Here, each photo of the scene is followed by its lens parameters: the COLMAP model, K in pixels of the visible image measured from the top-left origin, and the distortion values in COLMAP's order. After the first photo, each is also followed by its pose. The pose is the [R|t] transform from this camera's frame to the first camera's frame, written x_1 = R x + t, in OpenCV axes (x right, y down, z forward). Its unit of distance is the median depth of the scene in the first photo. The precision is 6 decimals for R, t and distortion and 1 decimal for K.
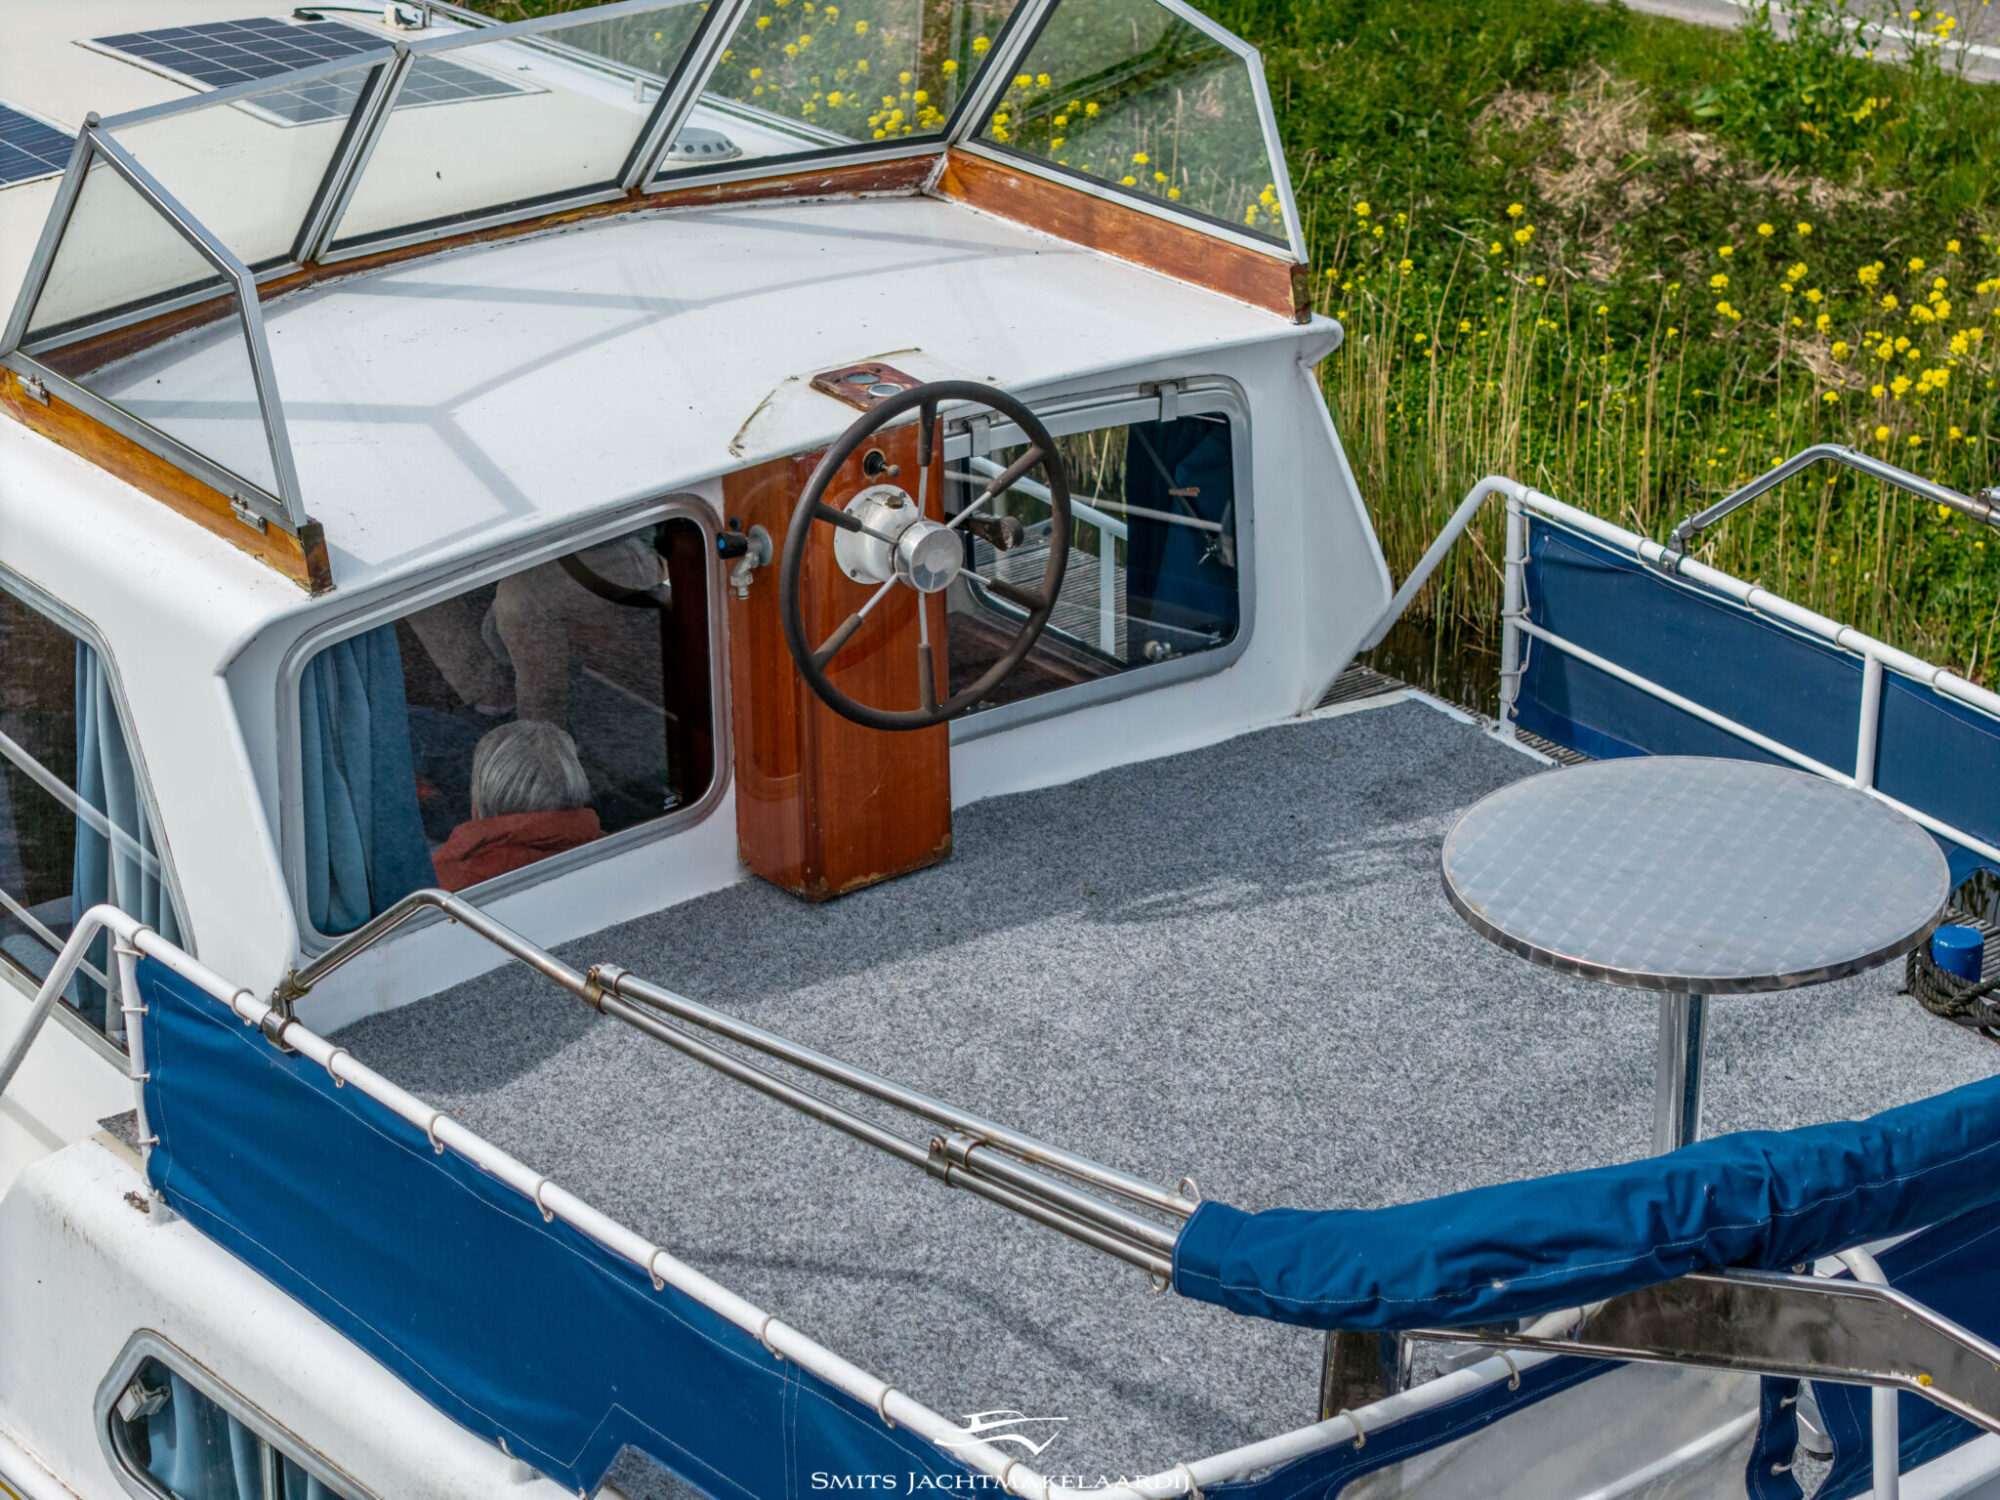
lens RADIAL K [[3997.1, 0, 1000.0], [0, 3997.1, 750.0], [0, 0, 1]] dist [-0.268319, 1.386258]
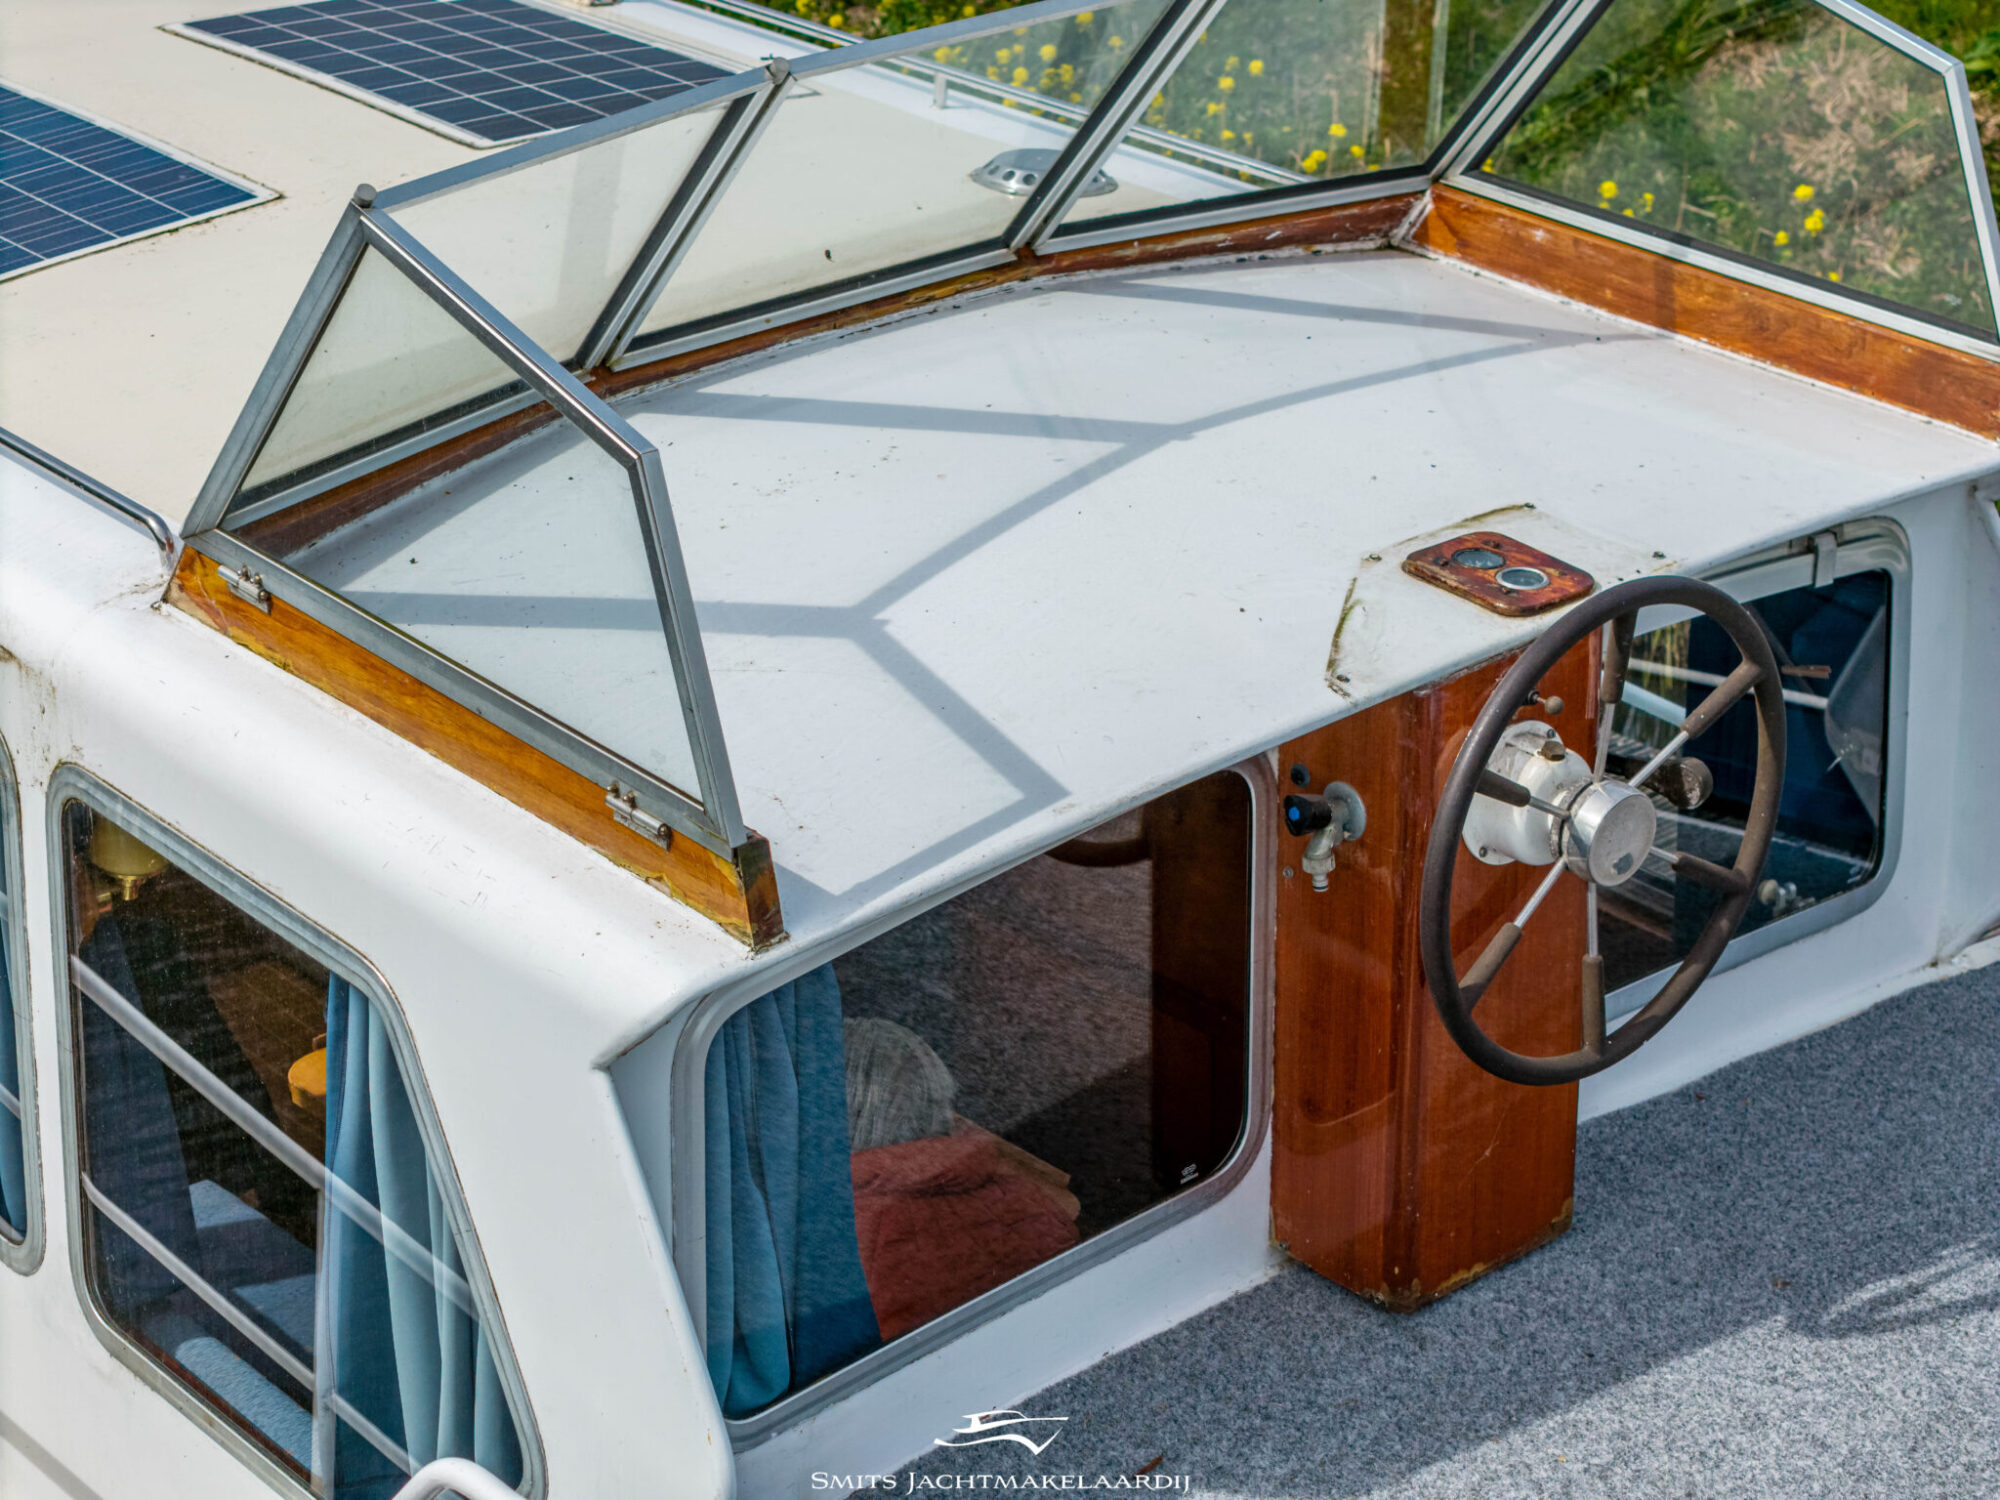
lens RADIAL K [[3997.1, 0, 1000.0], [0, 3997.1, 750.0], [0, 0, 1]] dist [-0.268319, 1.386258]
pose [[0.999182, -0.014853, 0.037606, -0.130079], [0.013968, 0.999622, 0.023684, -0.071088], [-0.037944, -0.023139, 0.999012, 0.295012]]
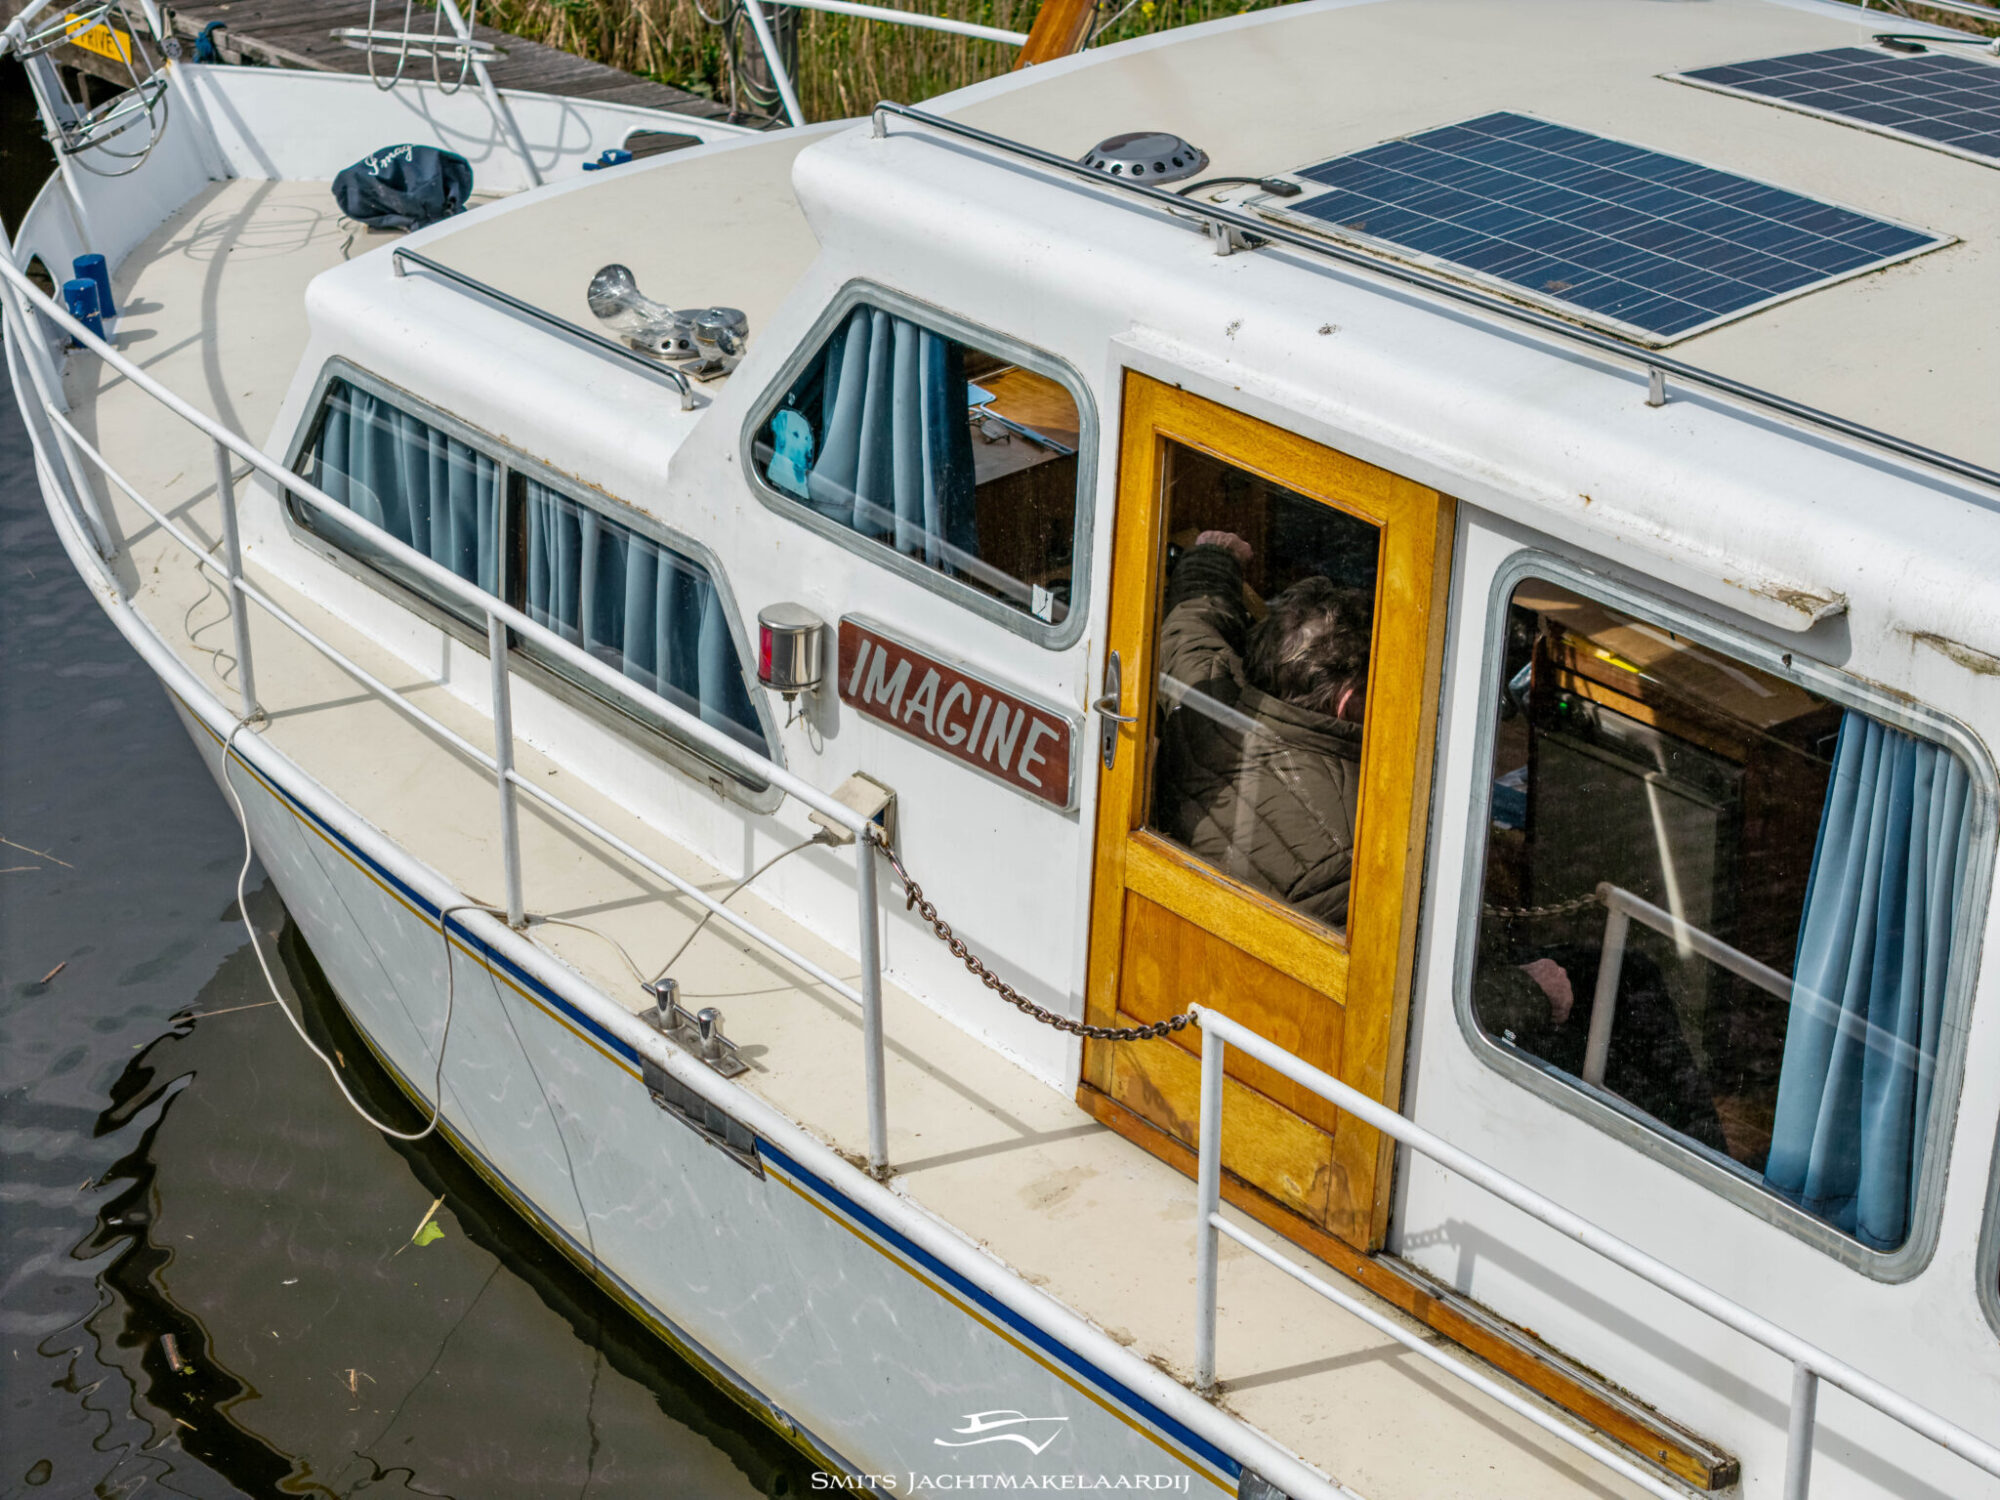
lens RADIAL K [[3997.1, 0, 1000.0], [0, 3997.1, 750.0], [0, 0, 1]] dist [-0.268319, 1.386258]
pose [[0.999724, 0.009699, -0.021390, -0.423857], [-0.009706, 0.999953, -0.000230, -0.058503], [0.021387, 0.000438, 0.999771, 0.281662]]
